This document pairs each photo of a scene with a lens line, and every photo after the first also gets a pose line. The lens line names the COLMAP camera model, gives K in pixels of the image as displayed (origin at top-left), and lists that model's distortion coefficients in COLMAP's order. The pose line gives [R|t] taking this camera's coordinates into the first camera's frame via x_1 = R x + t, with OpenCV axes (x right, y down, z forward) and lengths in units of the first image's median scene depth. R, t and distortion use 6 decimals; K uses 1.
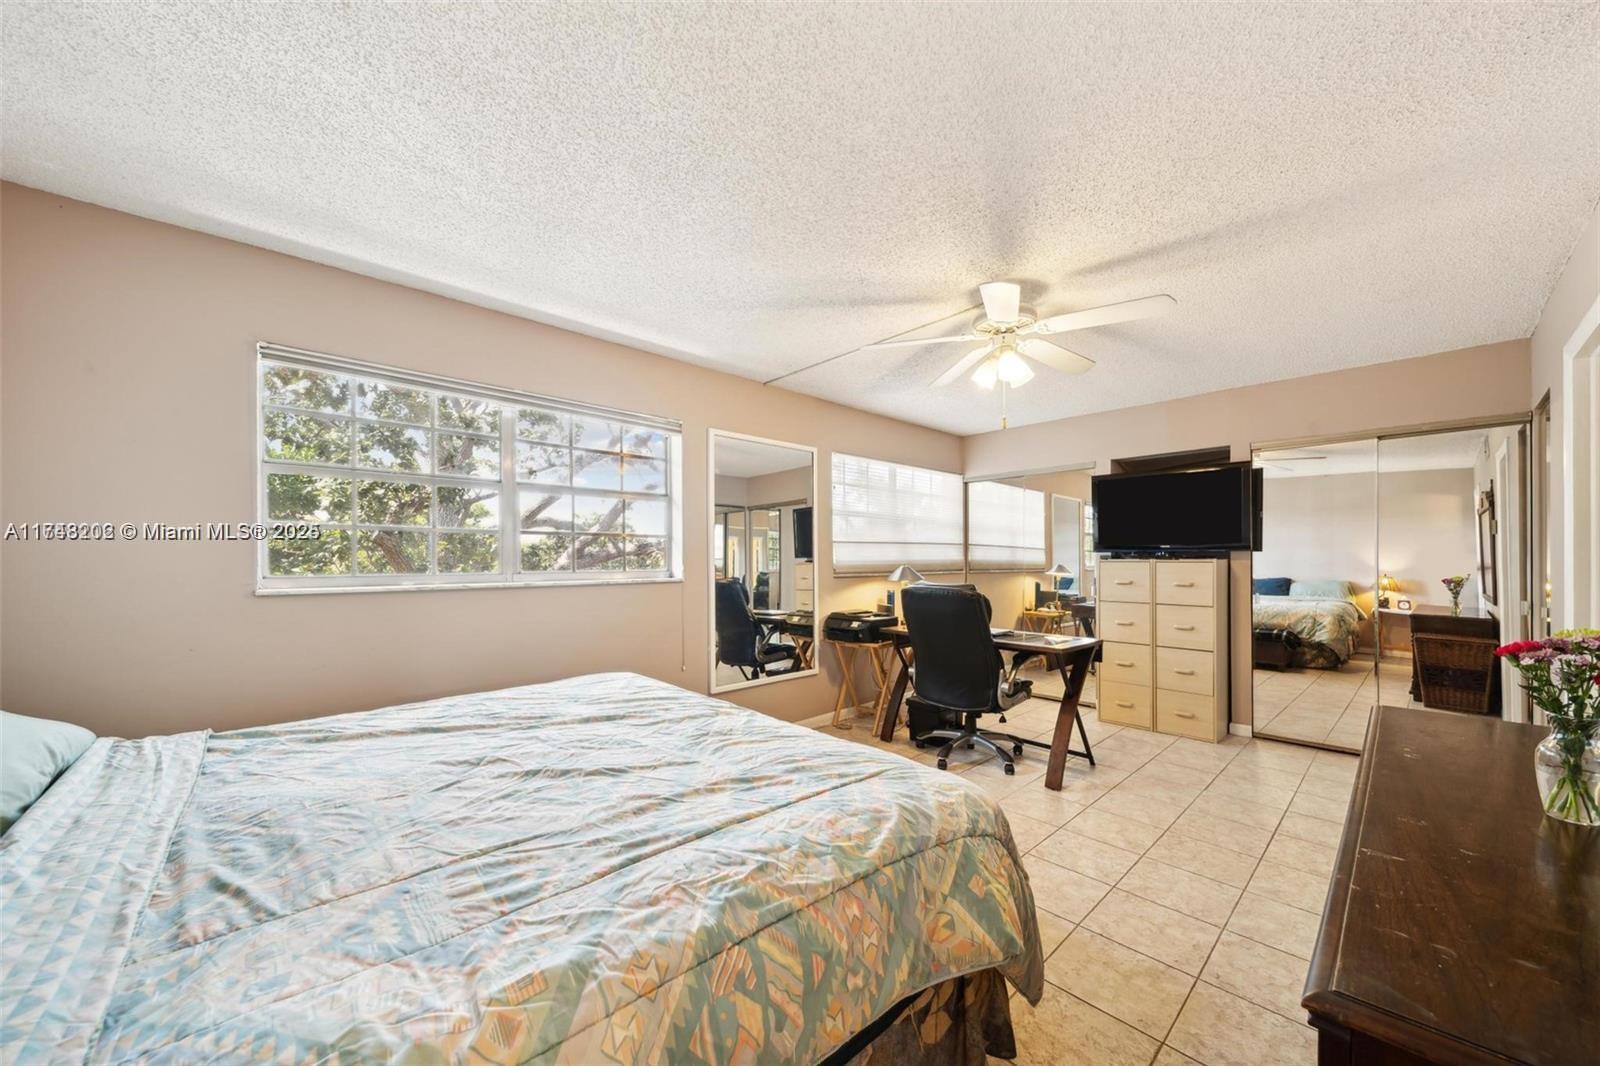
lens RADIAL K [[571.3, 0, 819.5], [0, 571.3, 551.6], [0, 0, 1]] dist [0.003247, -0.000540]
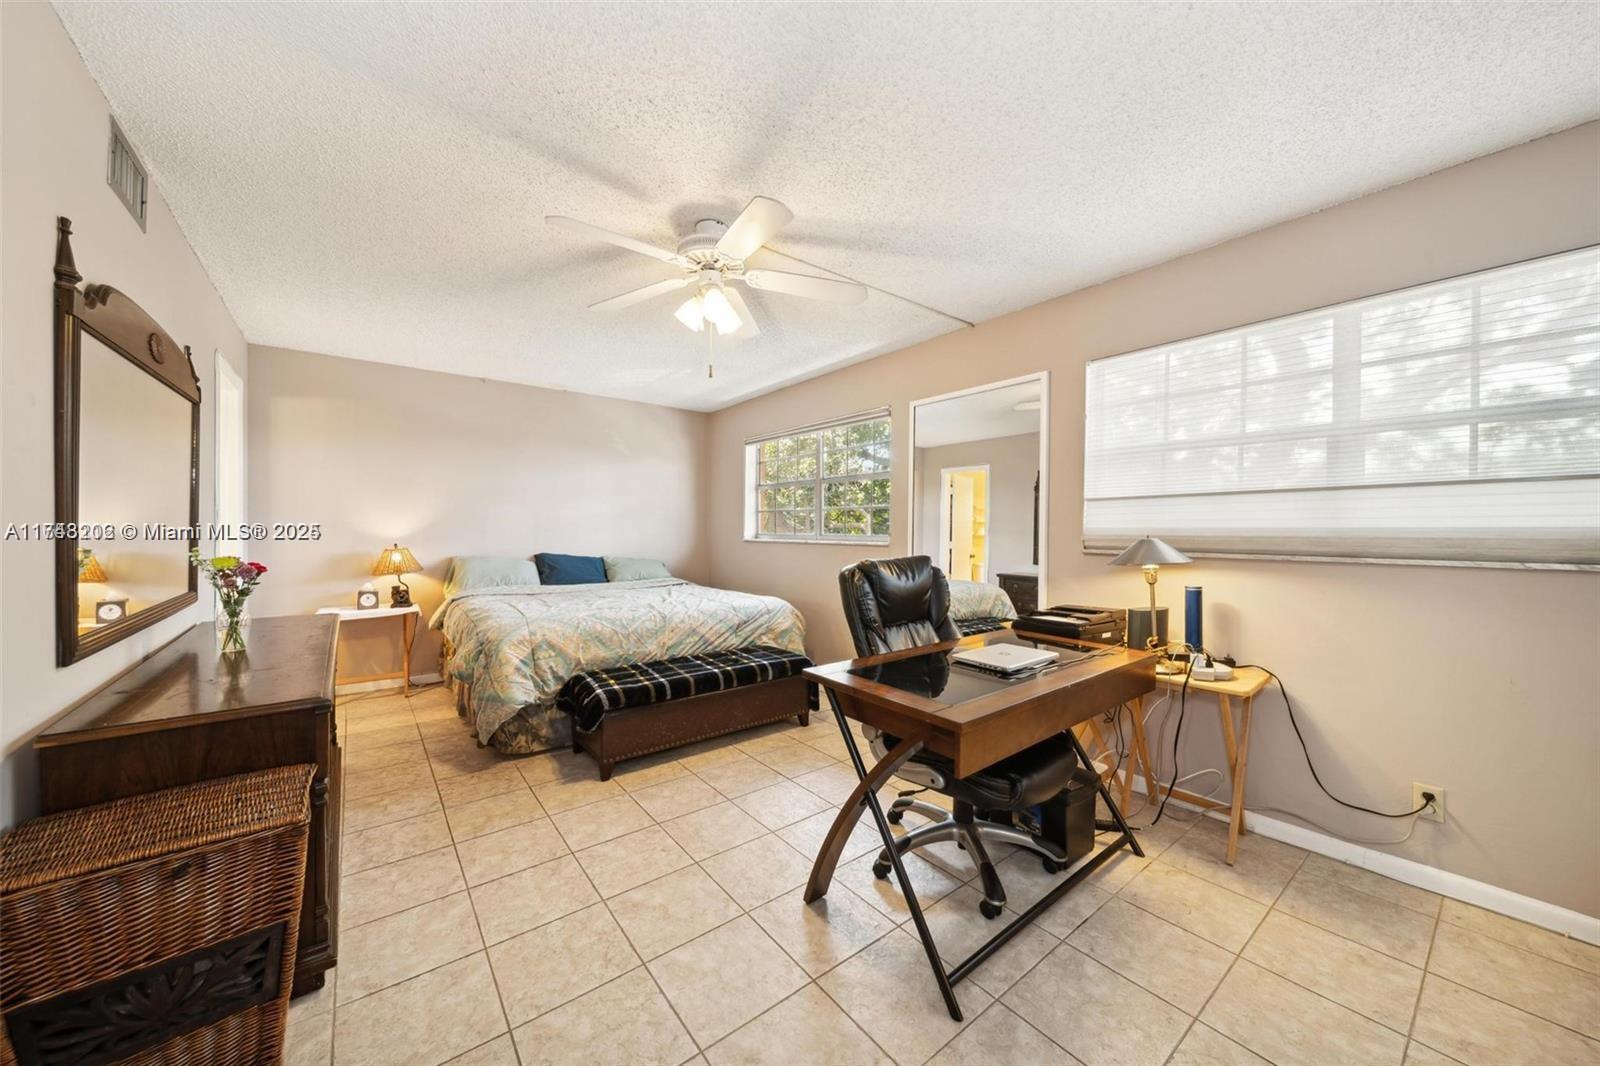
lens RADIAL K [[571.3, 0, 799.1], [0, 571.3, 525.8], [0, 0, 1]] dist [0.003247, -0.000540]
pose [[-0.105301, -0.003757, -0.994433, 1.054156], [0.012270, 0.999912, -0.005077, 0.017642], [0.994365, -0.012736, -0.105246, 1.082079]]
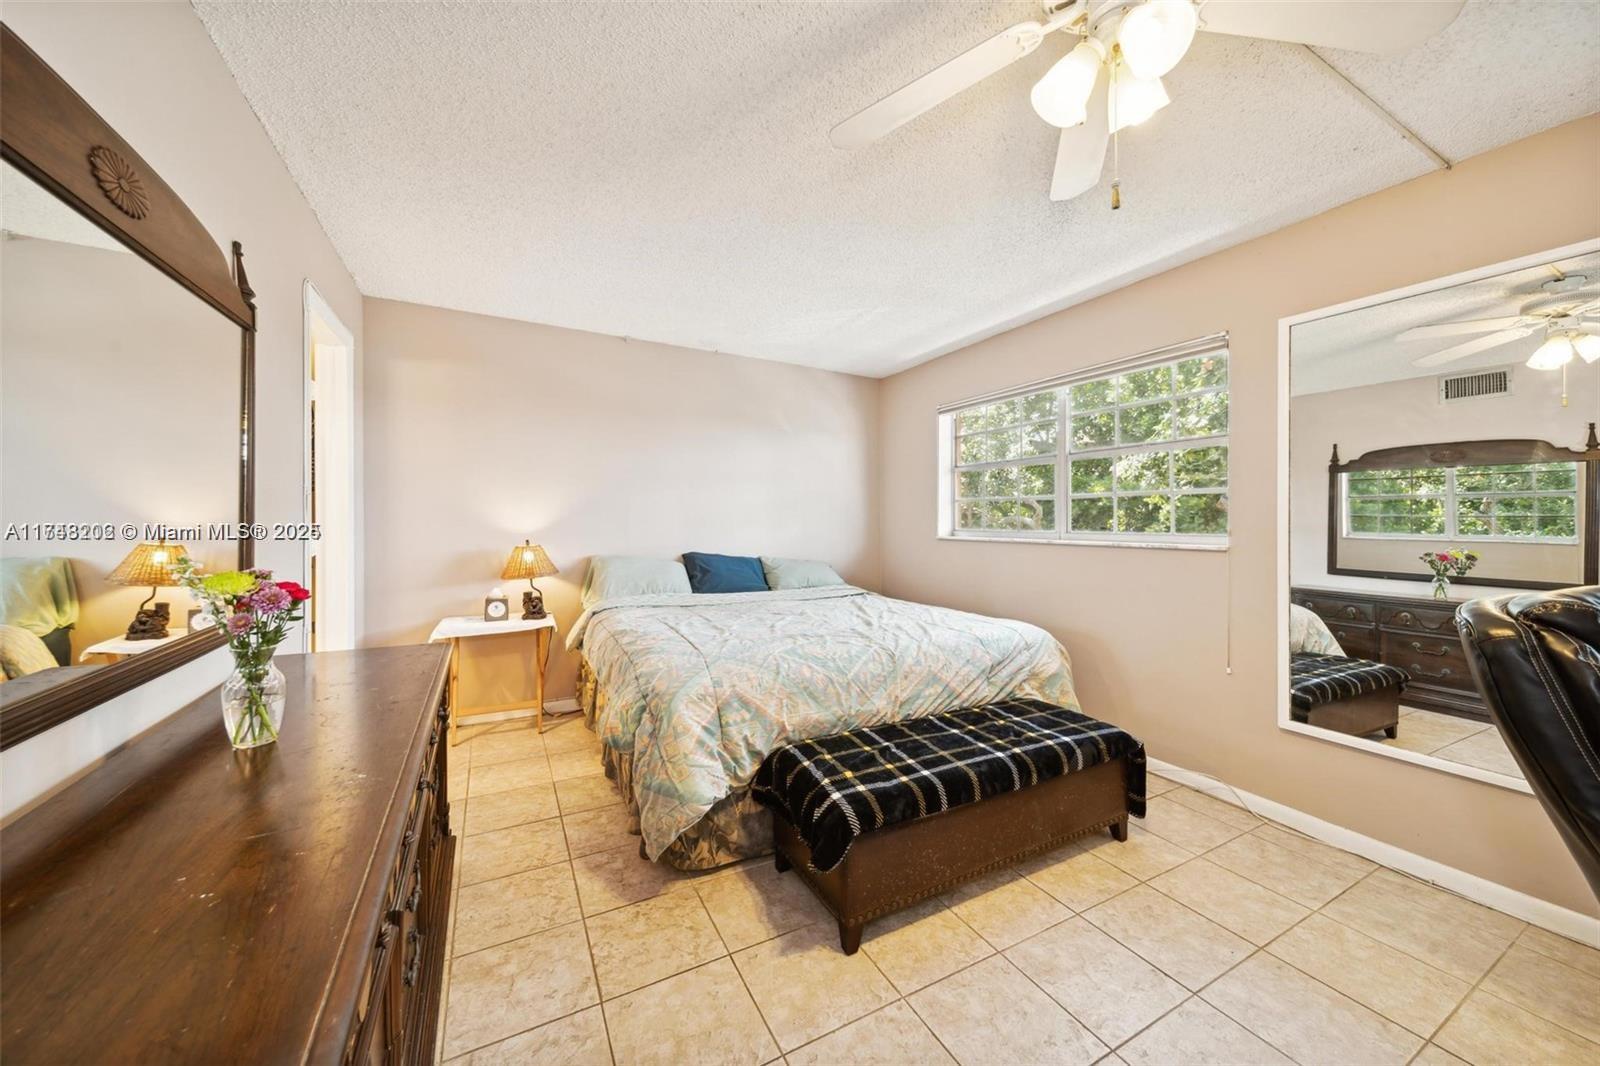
lens RADIAL K [[571.3, 0, 803.8], [0, 571.3, 529.0], [0, 0, 1]] dist [0.003247, -0.000540]
pose [[-0.268129, 0.010281, -0.963328, 0.705734], [0.007839, 0.999933, 0.008490, 0.015183], [0.963351, -0.005275, -0.268191, 0.780699]]
